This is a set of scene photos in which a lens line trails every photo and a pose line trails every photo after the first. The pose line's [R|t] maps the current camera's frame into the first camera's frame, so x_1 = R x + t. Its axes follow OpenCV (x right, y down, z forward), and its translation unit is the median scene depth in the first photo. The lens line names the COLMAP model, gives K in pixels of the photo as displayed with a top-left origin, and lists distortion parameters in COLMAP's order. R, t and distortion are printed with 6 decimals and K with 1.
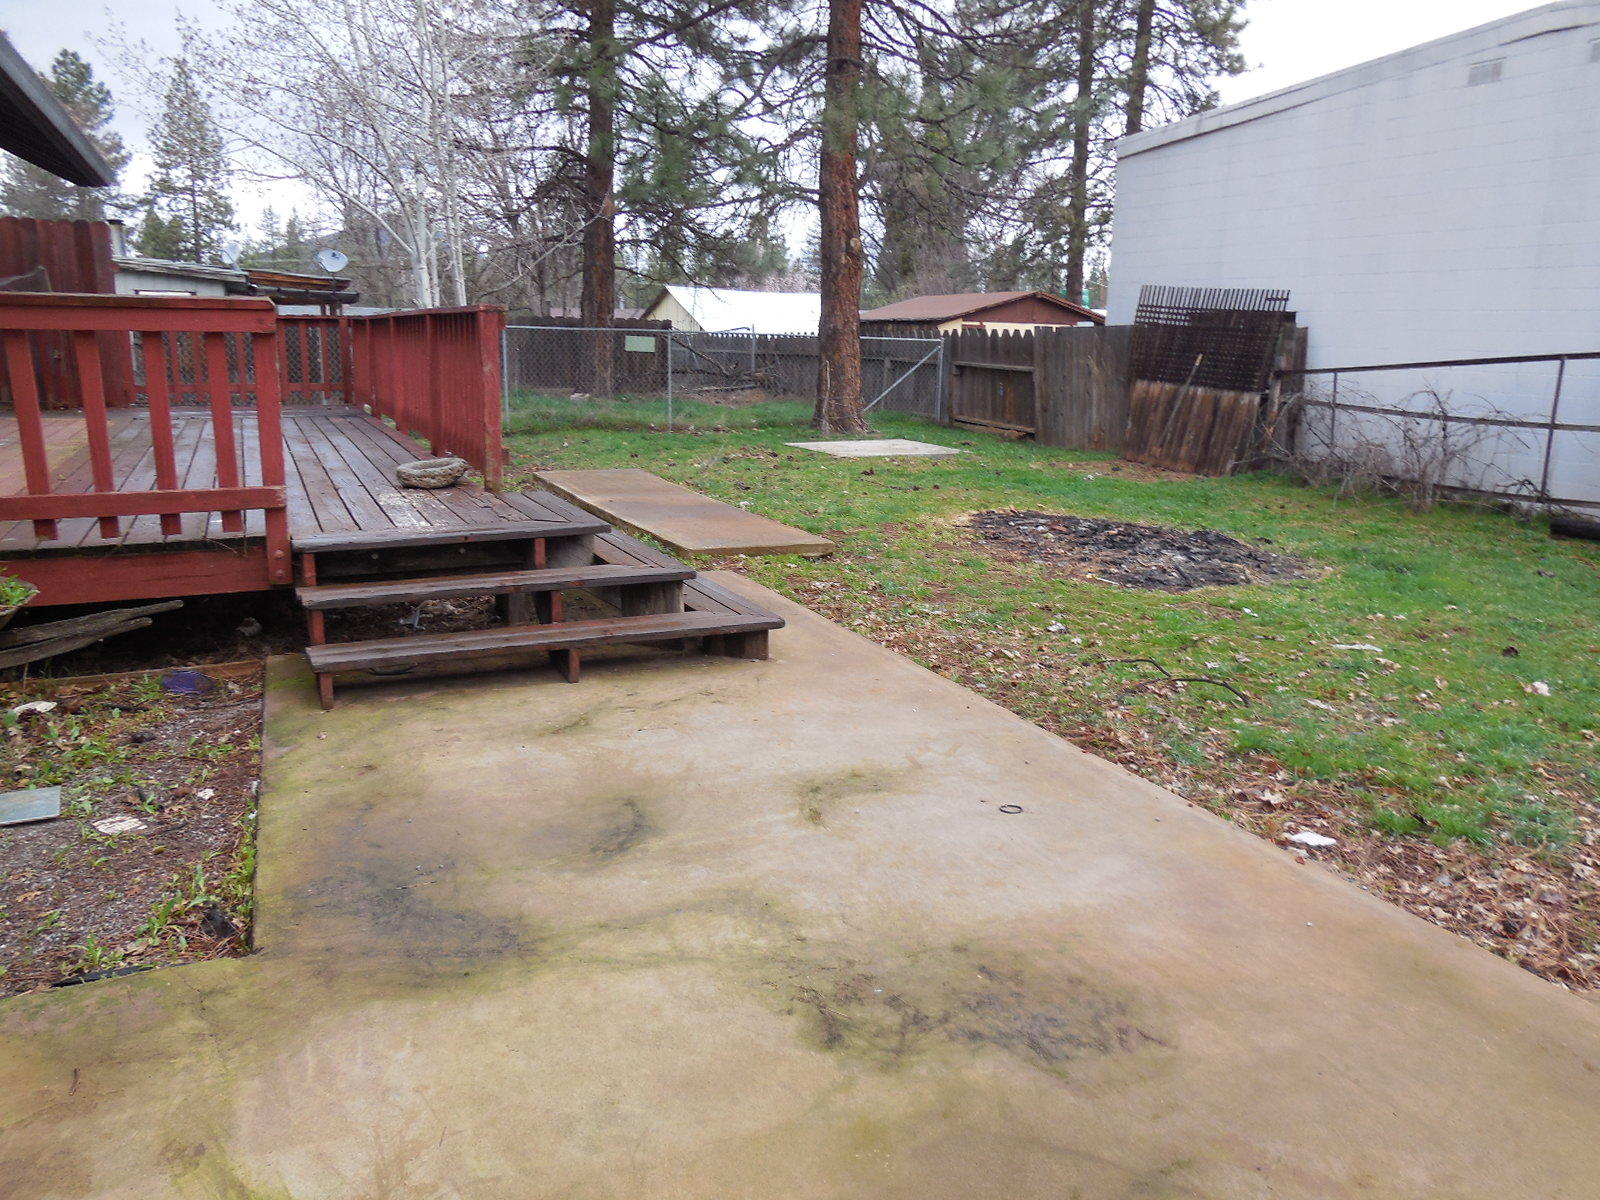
lens RADIAL K [[1234.5, 0, 802.5], [0, 1234.5, 572.9], [0, 0, 1]] dist [-0.001963, 0.005376]
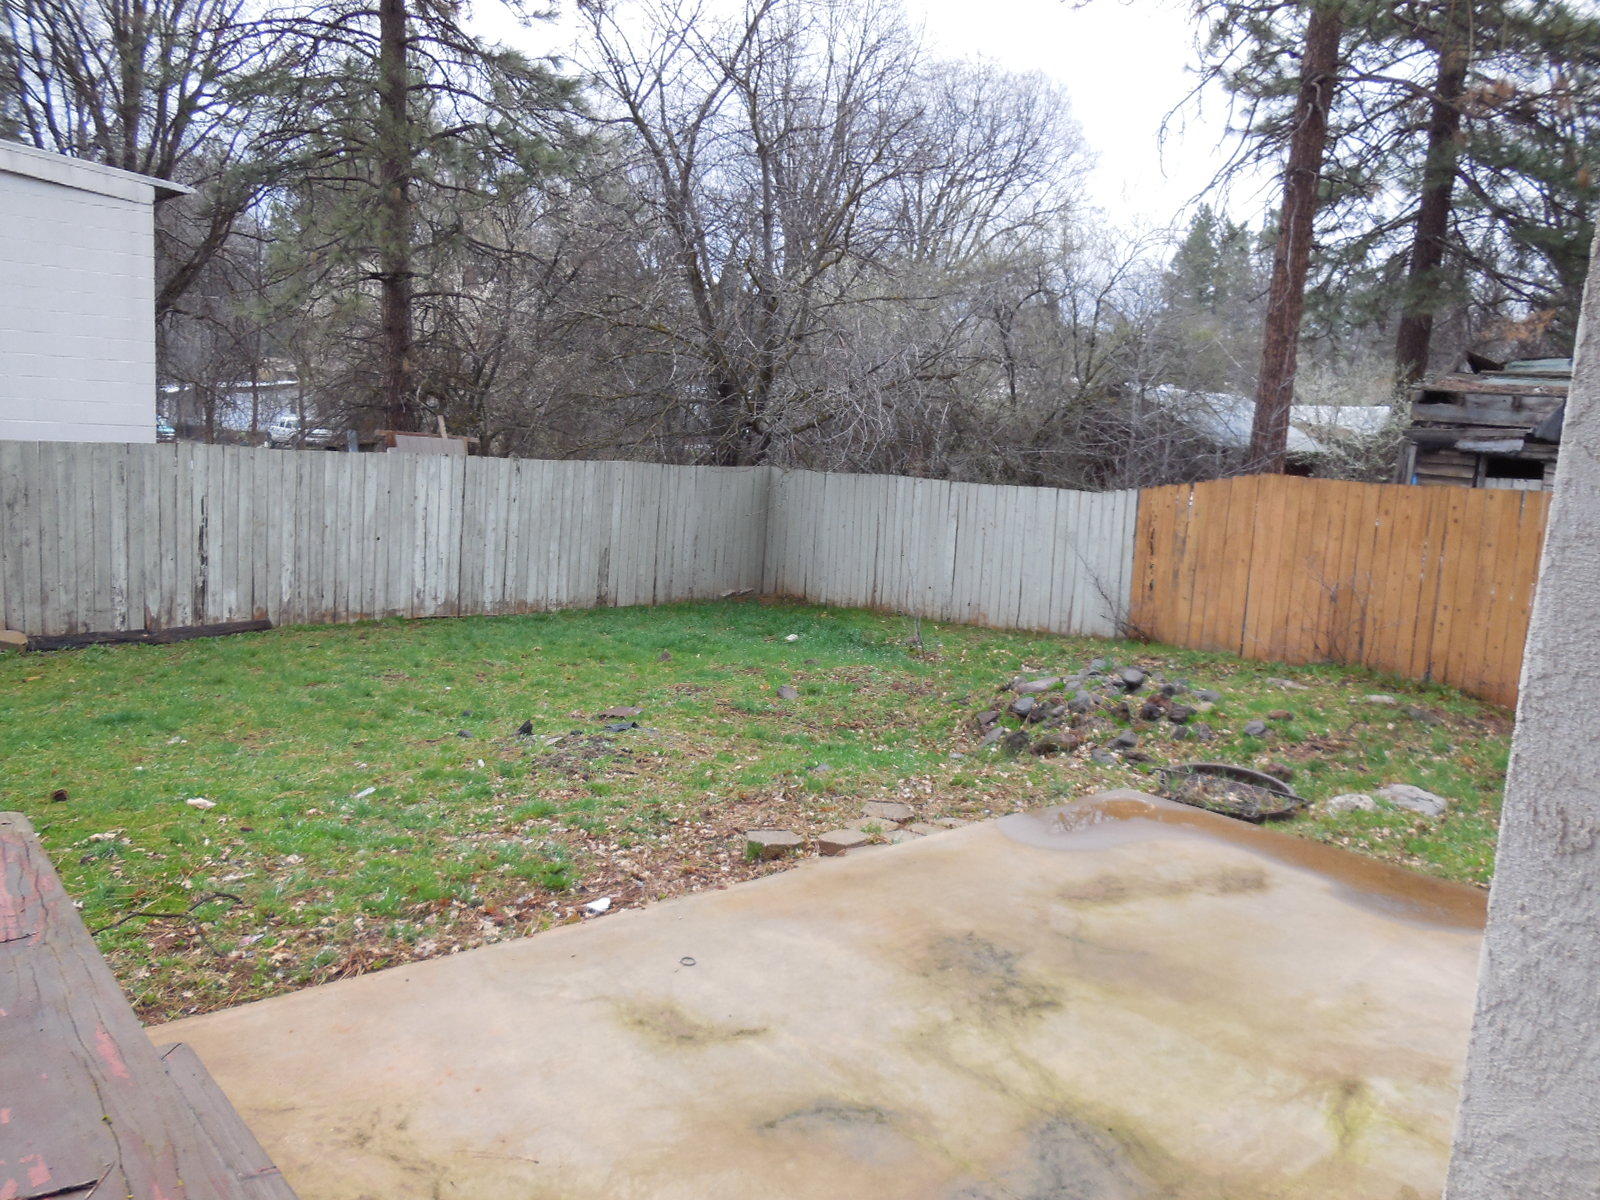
lens RADIAL K [[1225.9, 0, 806.7], [0, 1225.9, 593.7], [0, 0, 1]] dist [-0.008375, 0.023679]
pose [[-0.294287, -0.152403, 0.943488, -0.680200], [0.118303, 0.973802, 0.194200, -0.277853], [-0.948367, 0.168768, -0.268547, 0.789576]]
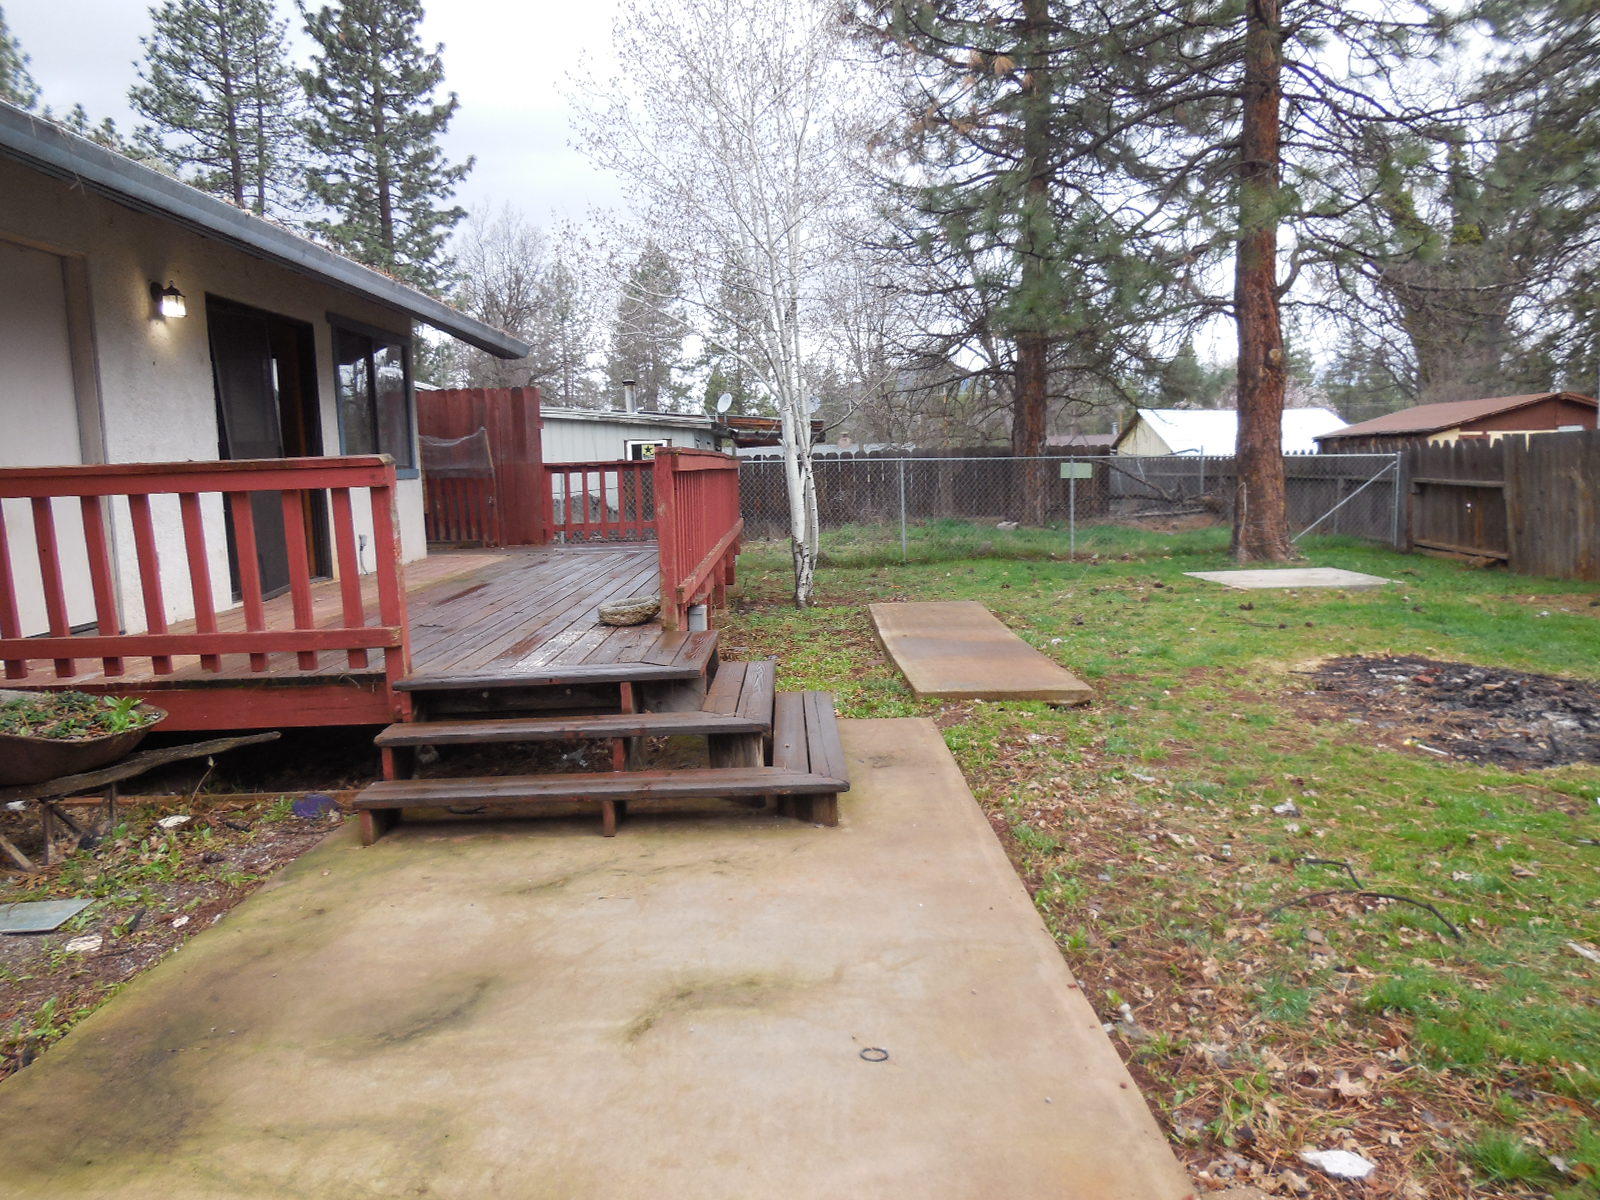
lens RADIAL K [[1225.9, 0, 806.7], [0, 1225.9, 593.7], [0, 0, 1]] dist [-0.008375, 0.023679]
pose [[0.915433, 0.003441, -0.402456, 0.303556], [-0.037221, 0.996402, -0.076144, -0.029038], [0.400746, 0.084685, 0.912267, 0.163029]]
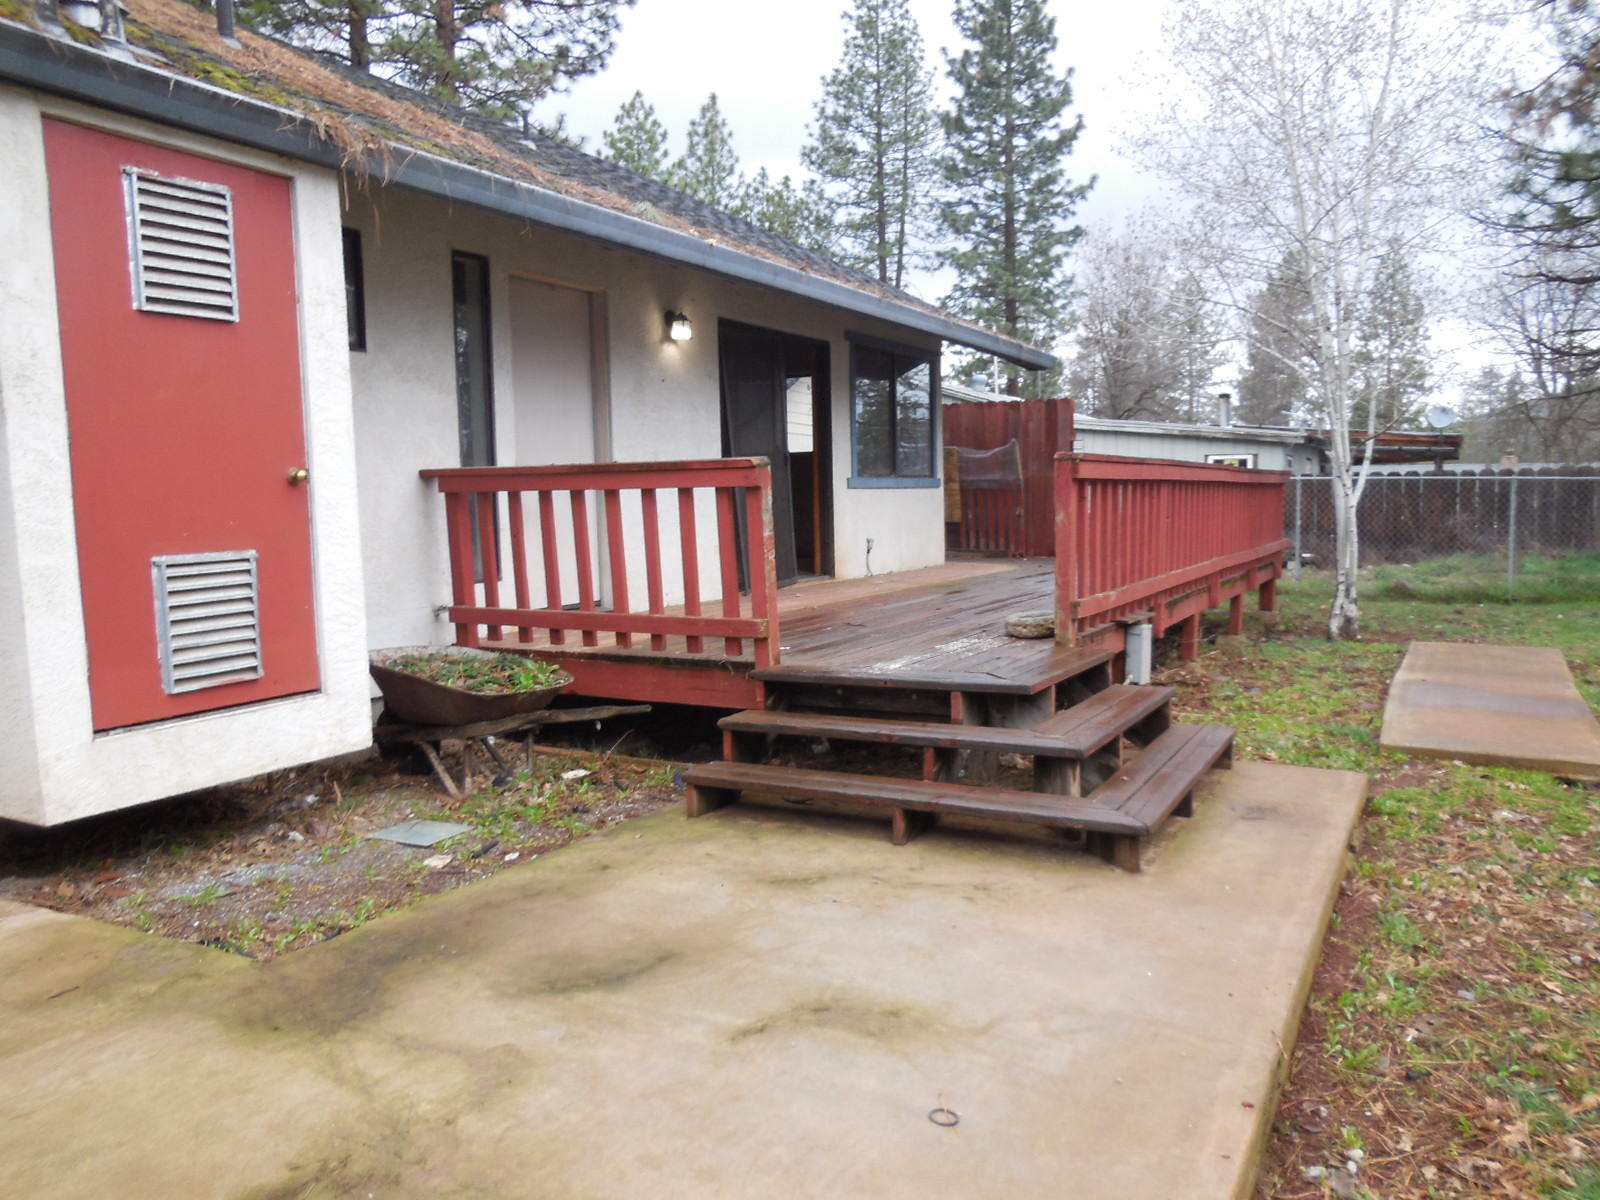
lens RADIAL K [[1225.9, 0, 806.7], [0, 1225.9, 593.7], [0, 0, 1]] dist [-0.008375, 0.023679]
pose [[0.608538, 0.045035, -0.792246, 0.453050], [-0.133262, 0.990009, -0.046084, -0.043360], [0.782255, 0.133620, 0.608460, 0.320414]]
